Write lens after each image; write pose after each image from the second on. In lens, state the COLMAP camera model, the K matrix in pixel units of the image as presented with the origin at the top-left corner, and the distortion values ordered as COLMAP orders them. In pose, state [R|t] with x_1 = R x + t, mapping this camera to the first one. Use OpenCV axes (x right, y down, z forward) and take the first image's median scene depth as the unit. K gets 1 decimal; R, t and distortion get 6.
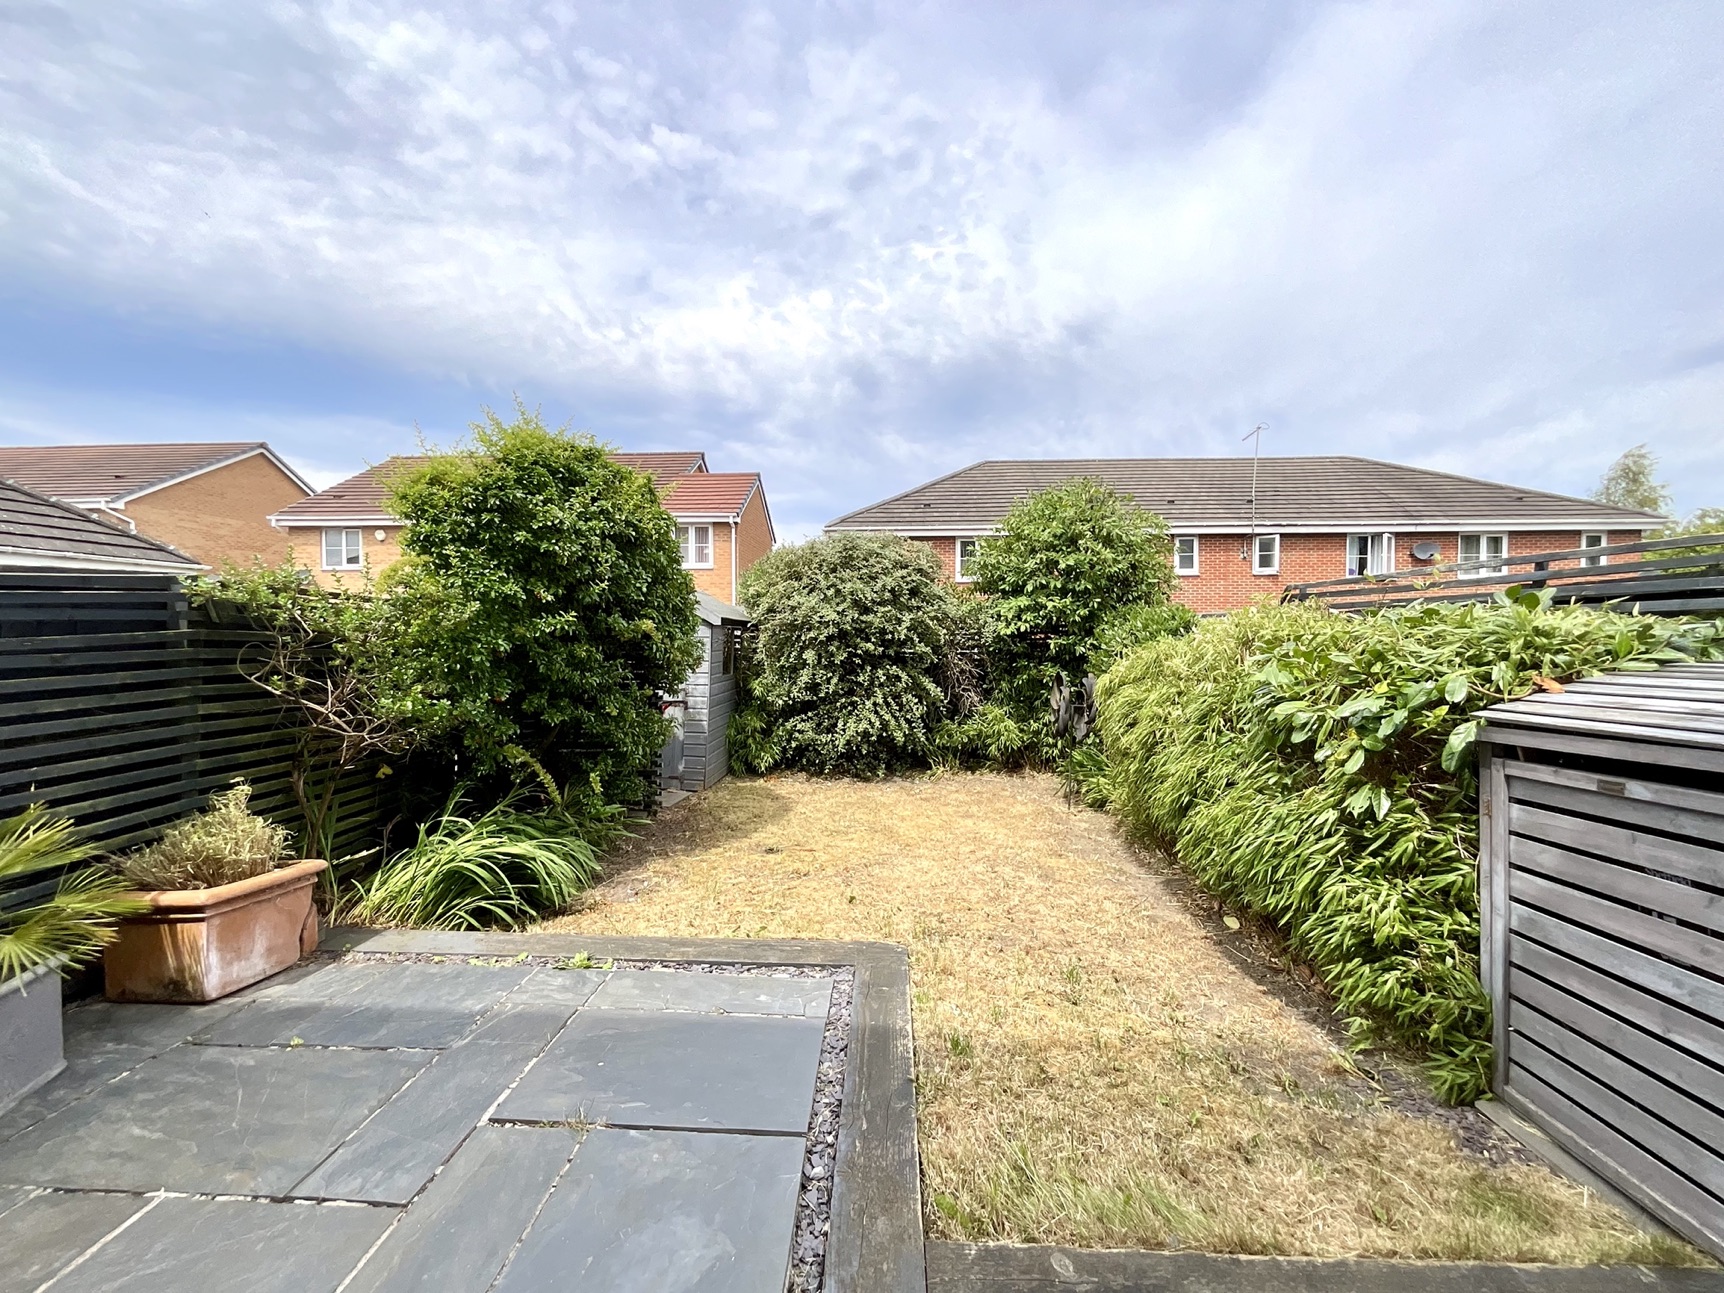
lens RADIAL K [[698.9, 0, 860.9], [0, 698.9, 654.8], [0, 0, 1]] dist [-0.002203, 0.000339]
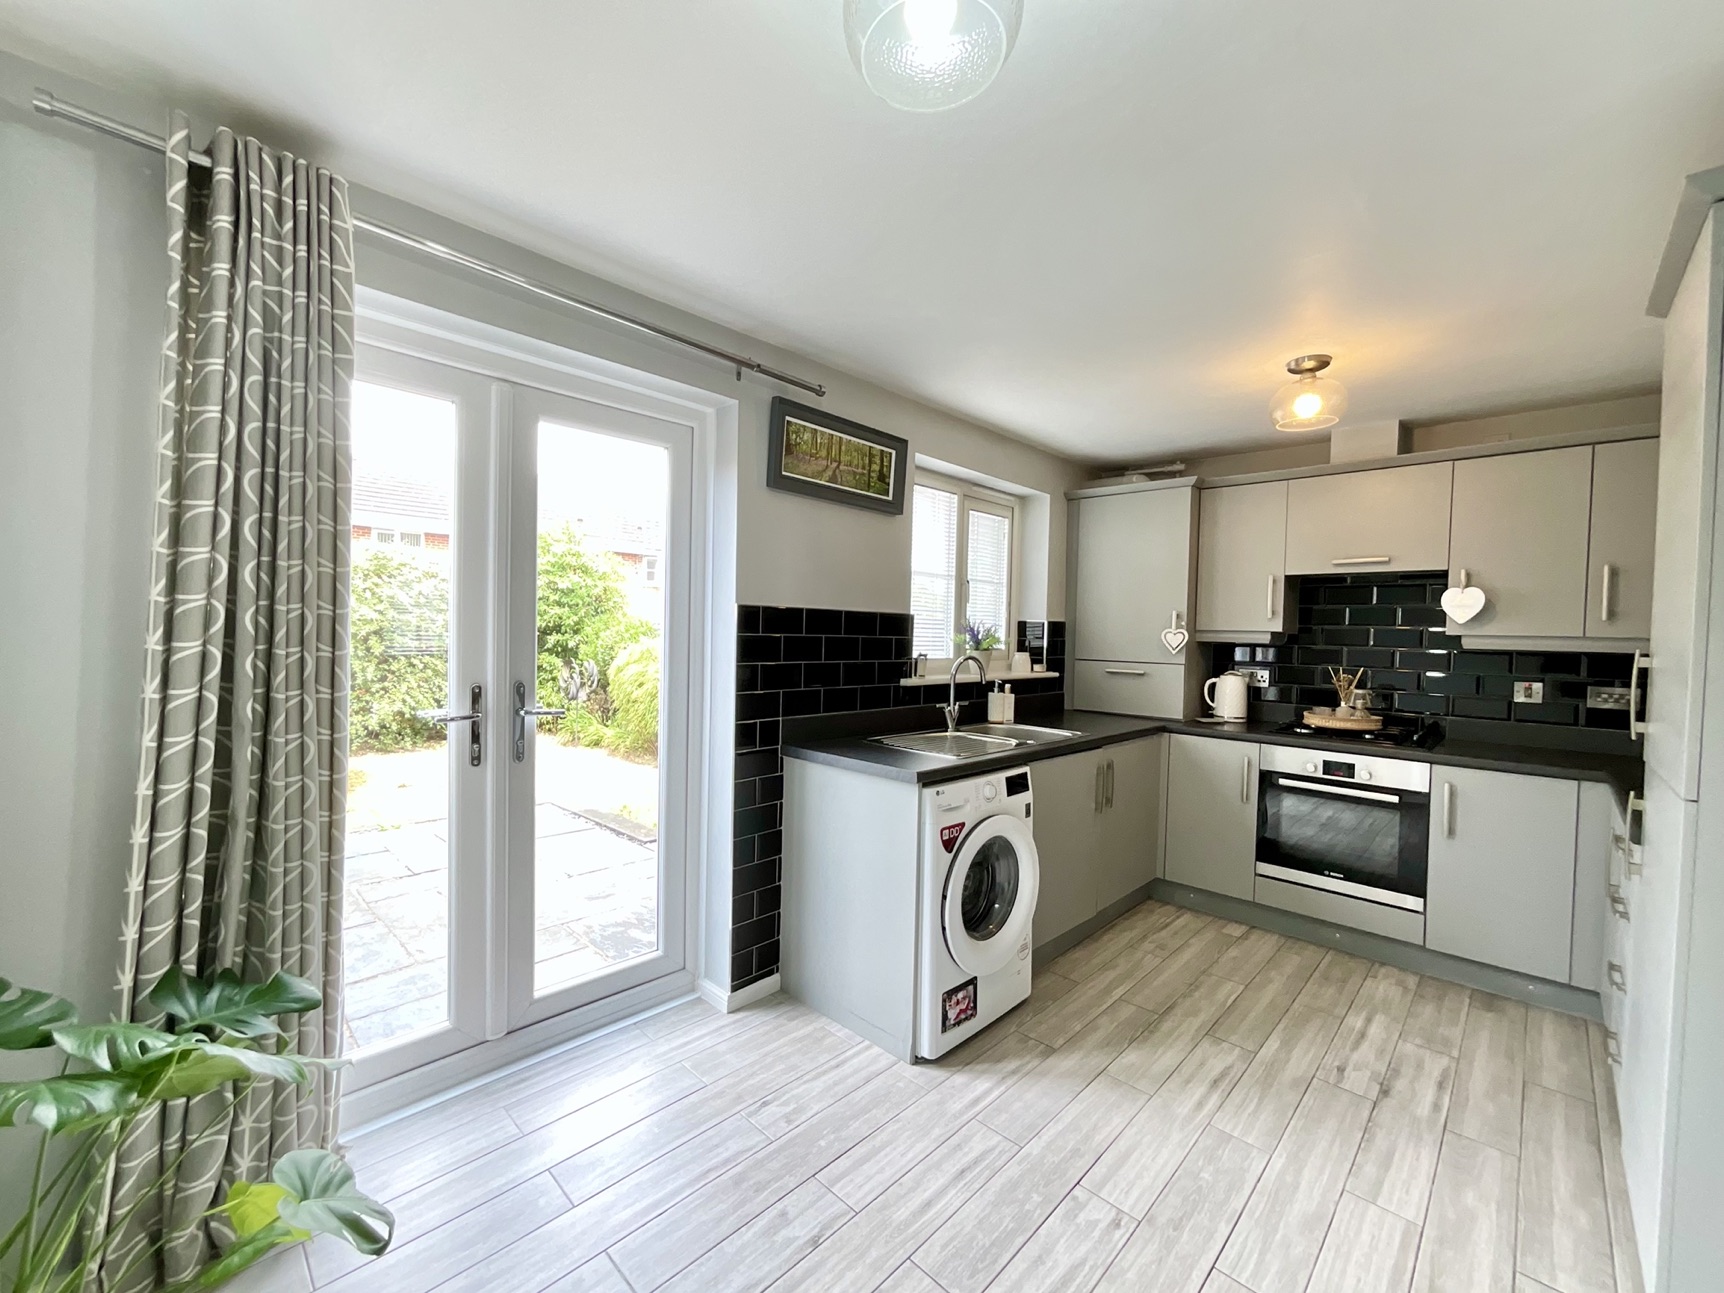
lens RADIAL K [[698.9, 0, 852.0], [0, 698.9, 652.3], [0, 0, 1]] dist [-0.002203, 0.000339]
pose [[0.662841, -0.005976, 0.748736, -0.637500], [-0.001105, 0.999959, 0.008959, -0.005410], [-0.748759, -0.006766, 0.662808, -0.664249]]
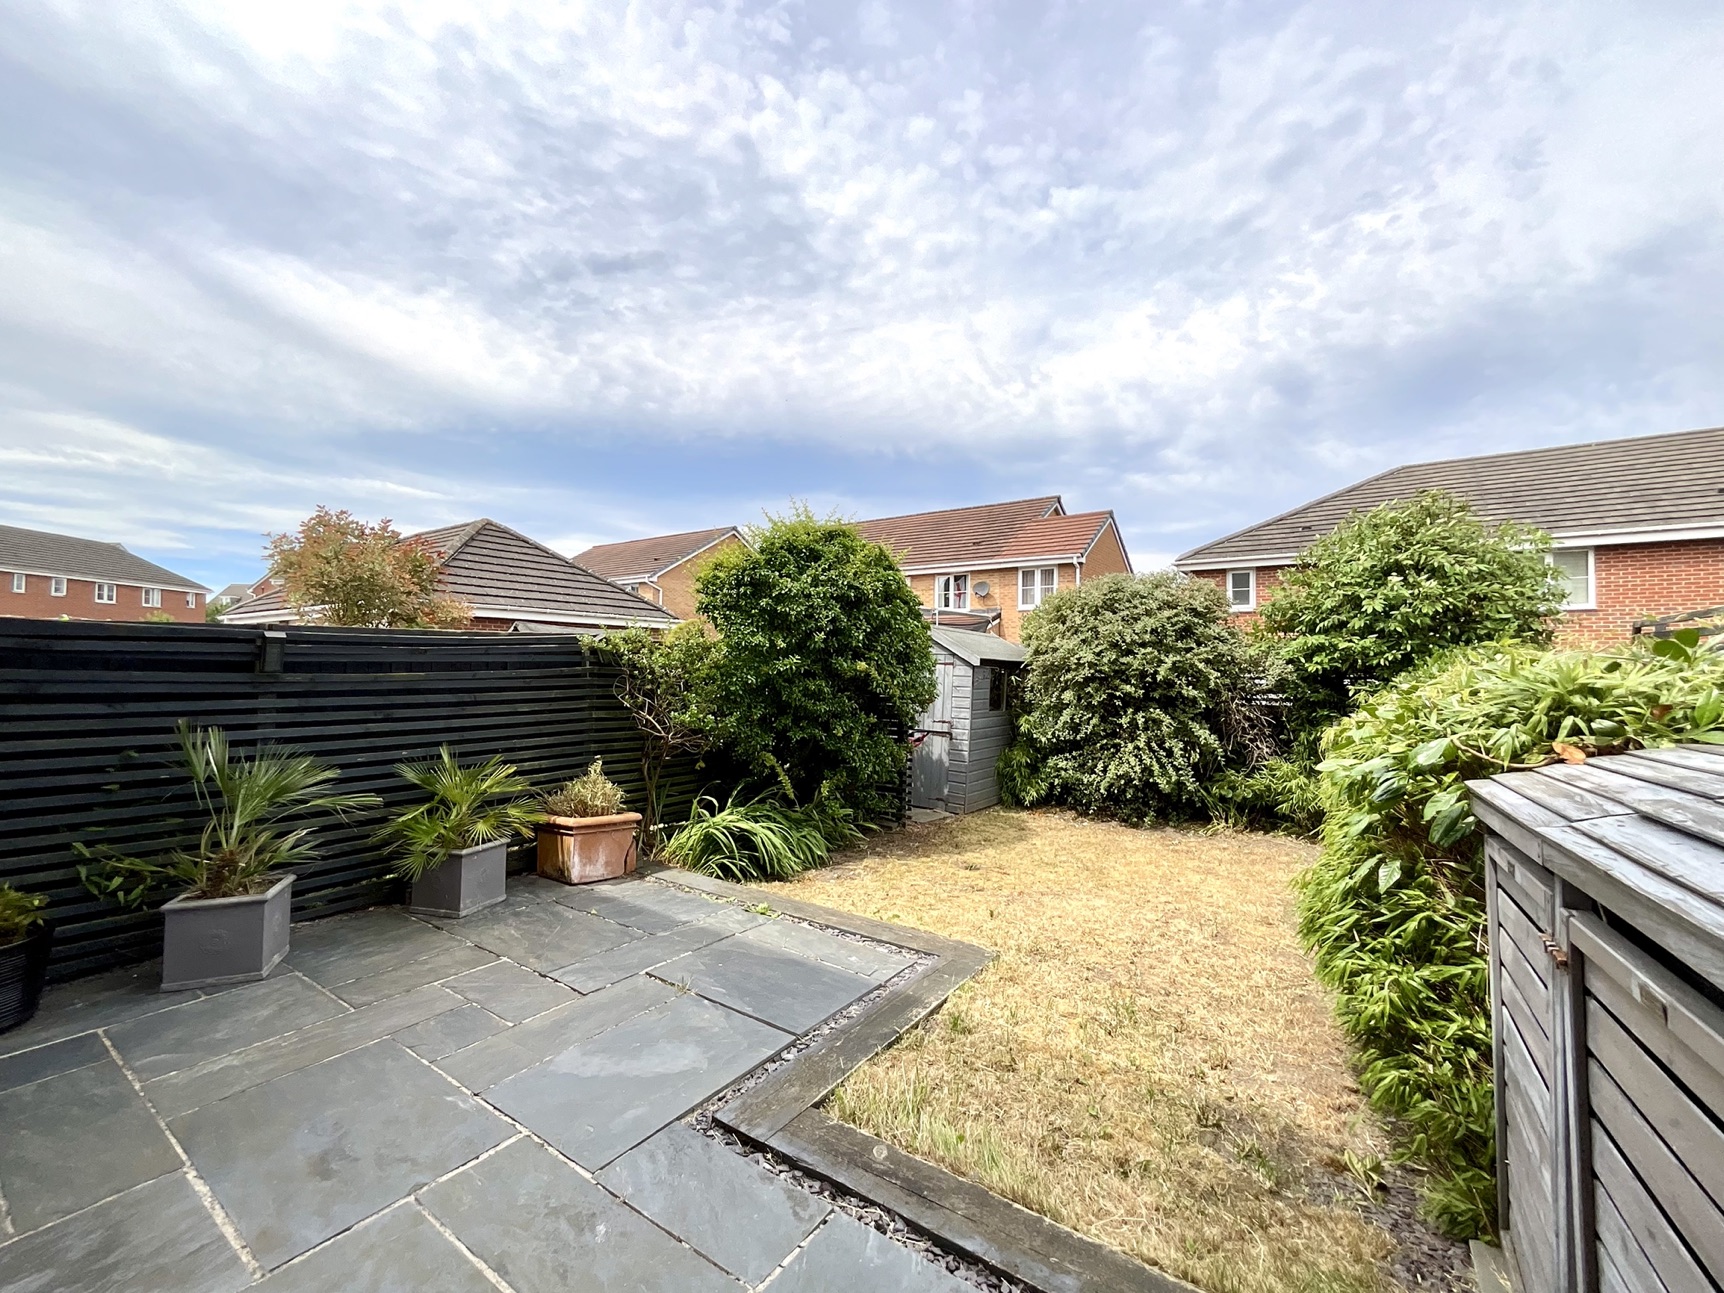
lens RADIAL K [[698.9, 0, 861.4], [0, 698.9, 643.8], [0, 0, 1]] dist [-0.002203, 0.000339]
pose [[0.852626, -0.005999, -0.522487, 0.339399], [-0.030214, 0.997695, -0.060759, -0.005755], [0.521647, 0.067591, 0.850480, -0.077214]]
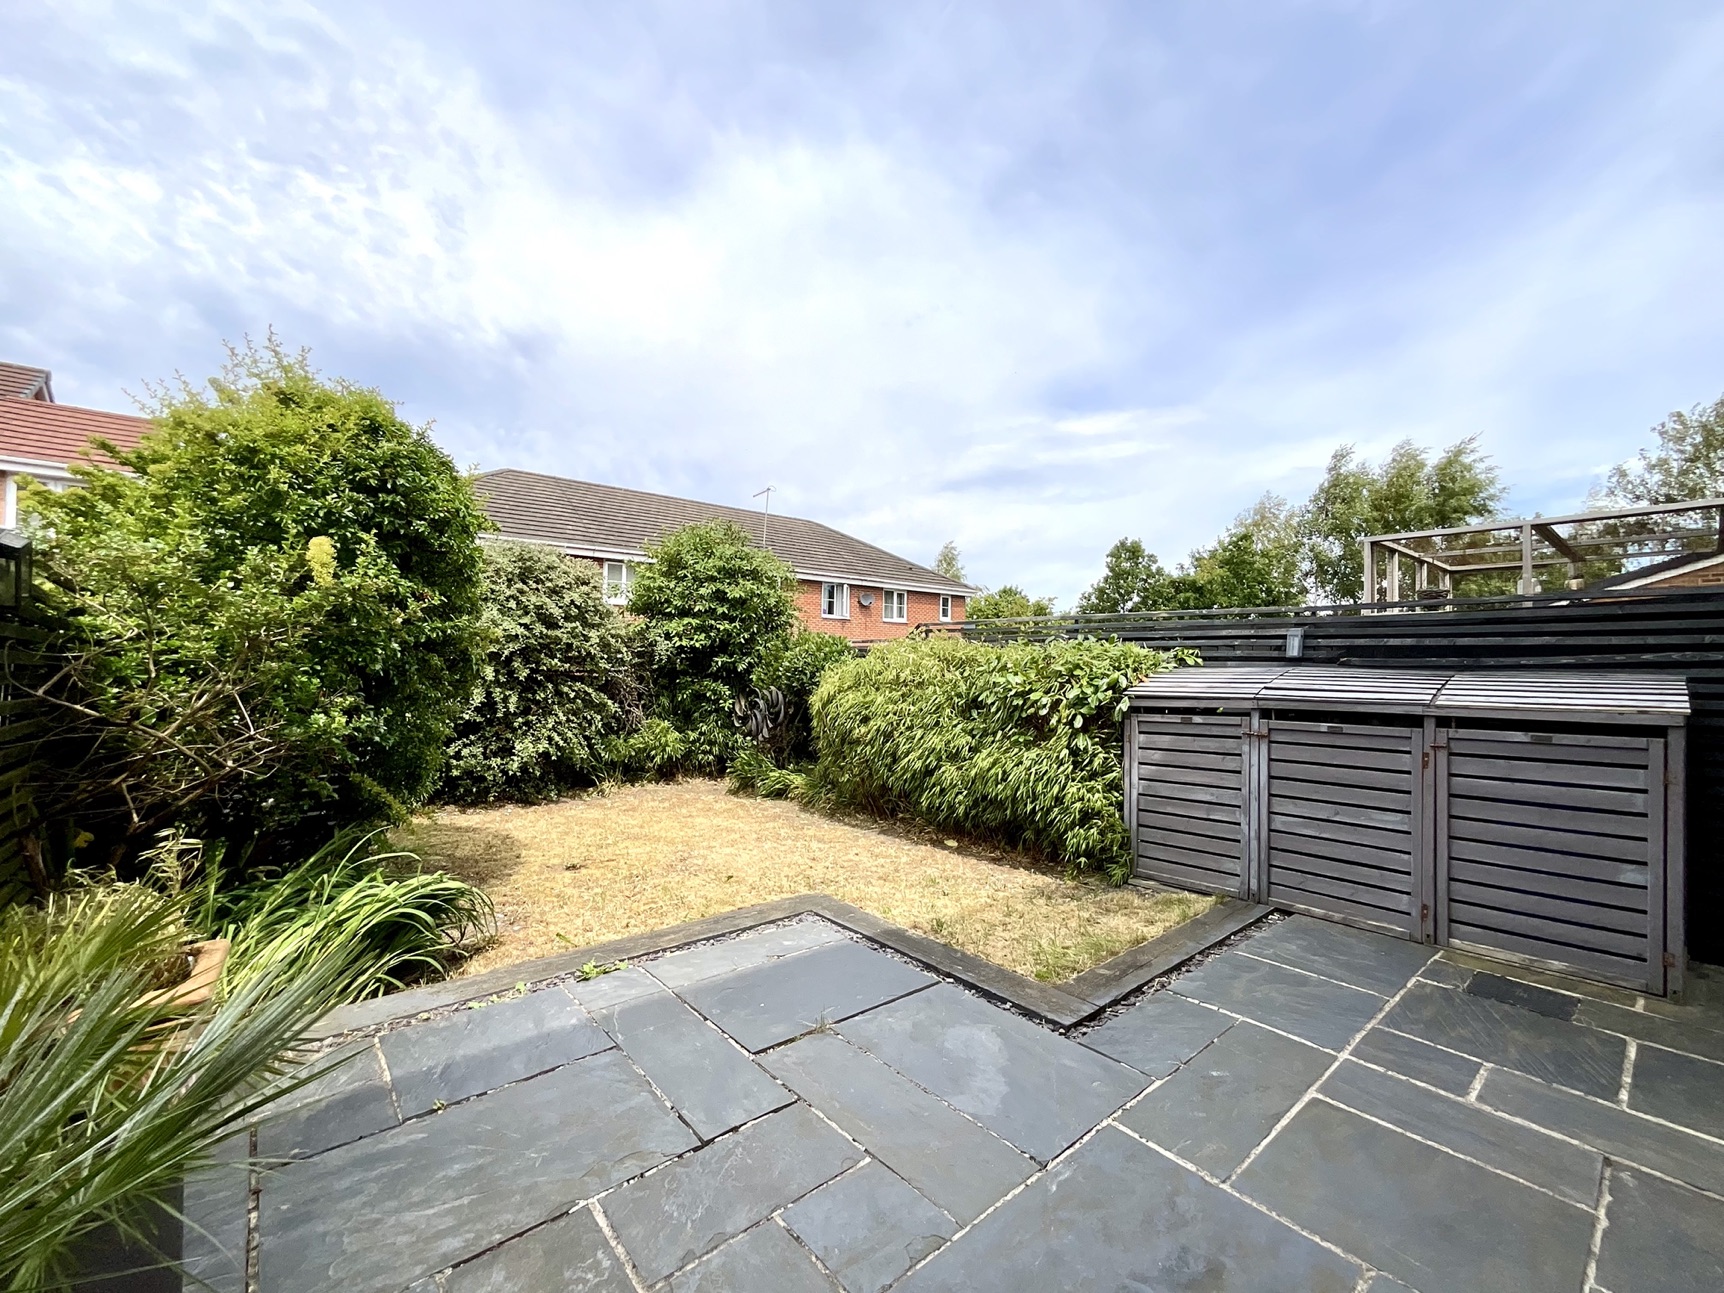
lens RADIAL K [[698.9, 0, 858.0], [0, 698.9, 653.6], [0, 0, 1]] dist [-0.002203, 0.000339]
pose [[0.734693, 0.019590, 0.678117, -0.552893], [0.003846, 0.999447, -0.033040, 0.015096], [-0.678389, 0.026883, 0.734211, 0.000751]]
